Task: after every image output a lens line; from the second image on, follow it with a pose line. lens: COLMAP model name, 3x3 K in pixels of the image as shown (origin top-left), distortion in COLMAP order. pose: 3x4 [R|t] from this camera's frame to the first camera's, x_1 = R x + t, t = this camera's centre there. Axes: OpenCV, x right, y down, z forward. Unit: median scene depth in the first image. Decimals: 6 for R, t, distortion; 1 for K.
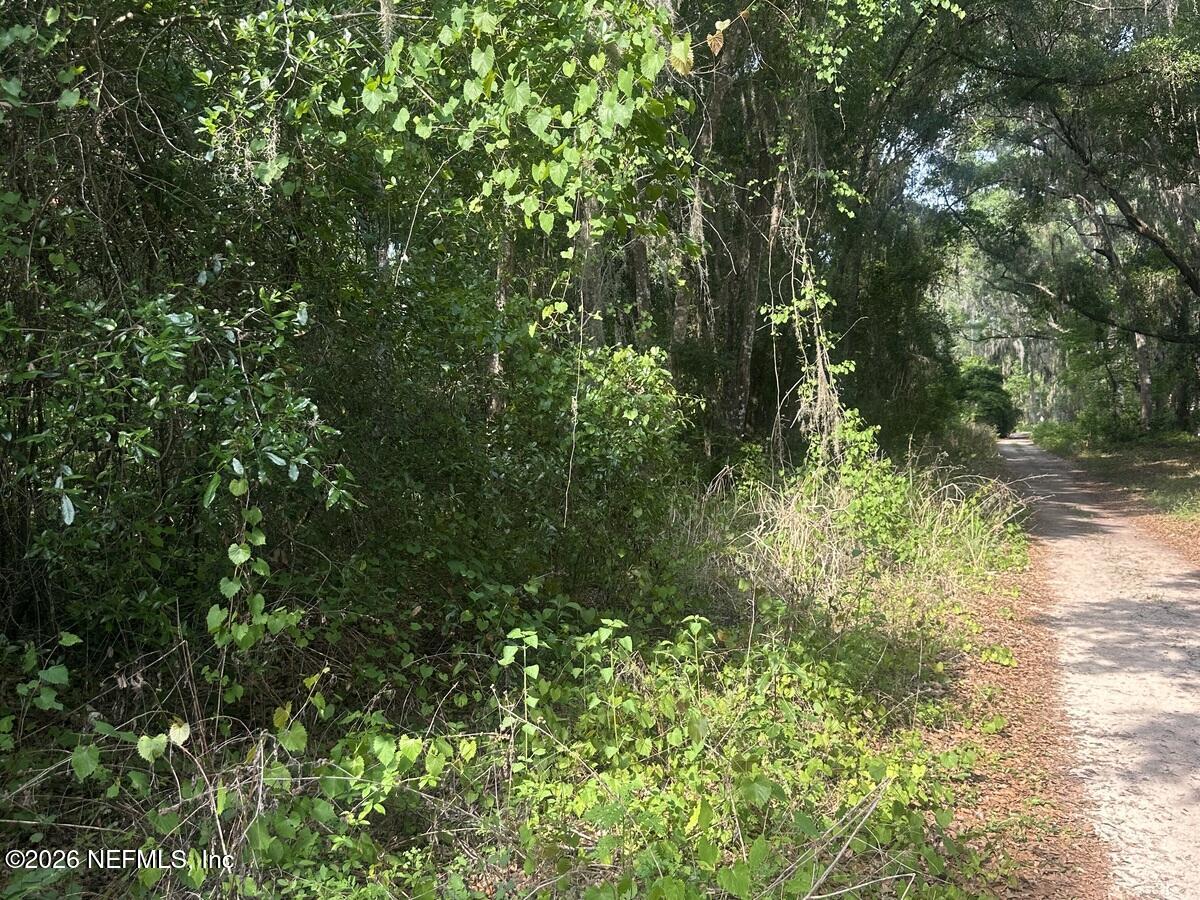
lens RADIAL K [[1257.3, 0, 566.4], [0, 1257.3, 471.3], [0, 0, 1]] dist [0.050826, 0.000000]
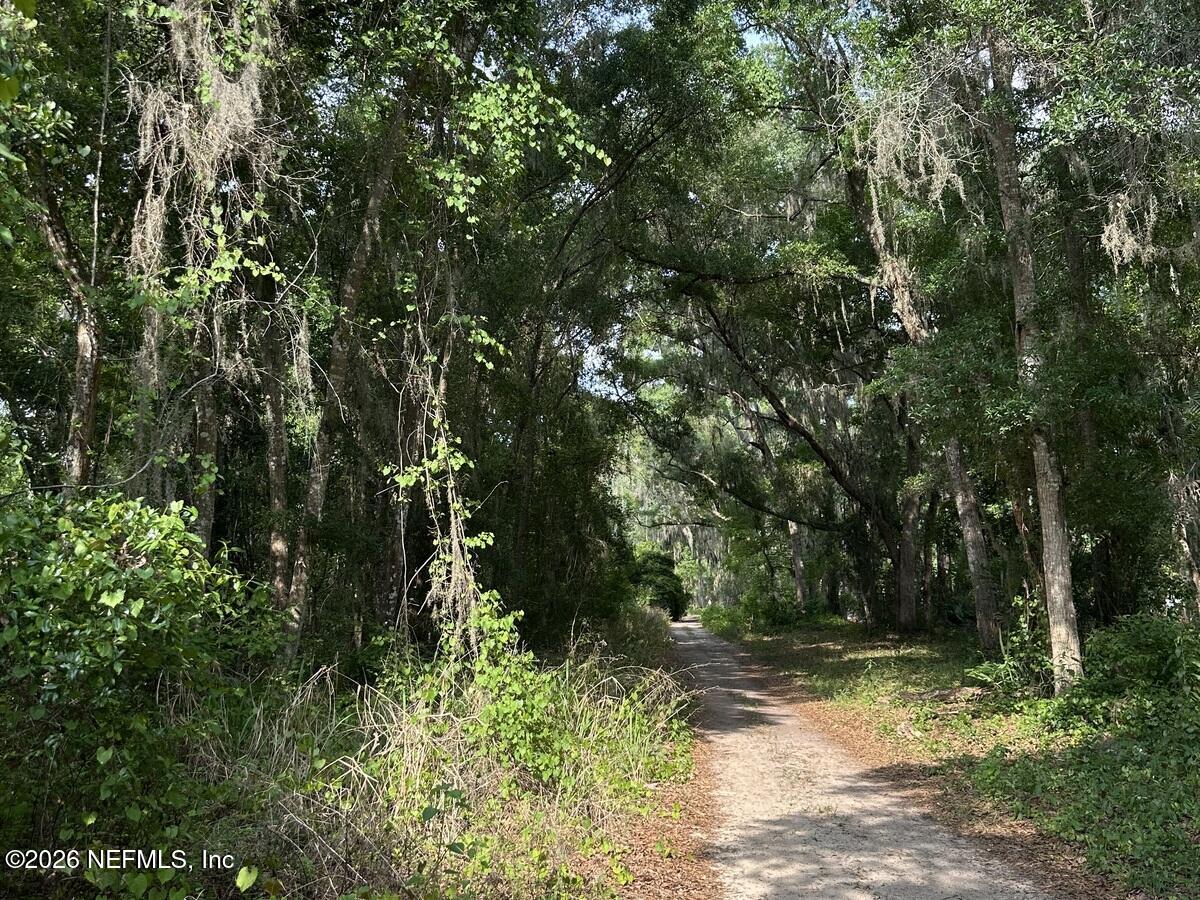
lens RADIAL K [[1257.3, 0, 603.3], [0, 1257.3, 441.5], [0, 0, 1]] dist [0.050826, 0.000000]
pose [[0.962549, 0.032683, 0.269131, 0.067398], [0.012978, 0.986014, -0.166158, -0.007086], [-0.270797, 0.163428, 0.948662, 0.164929]]
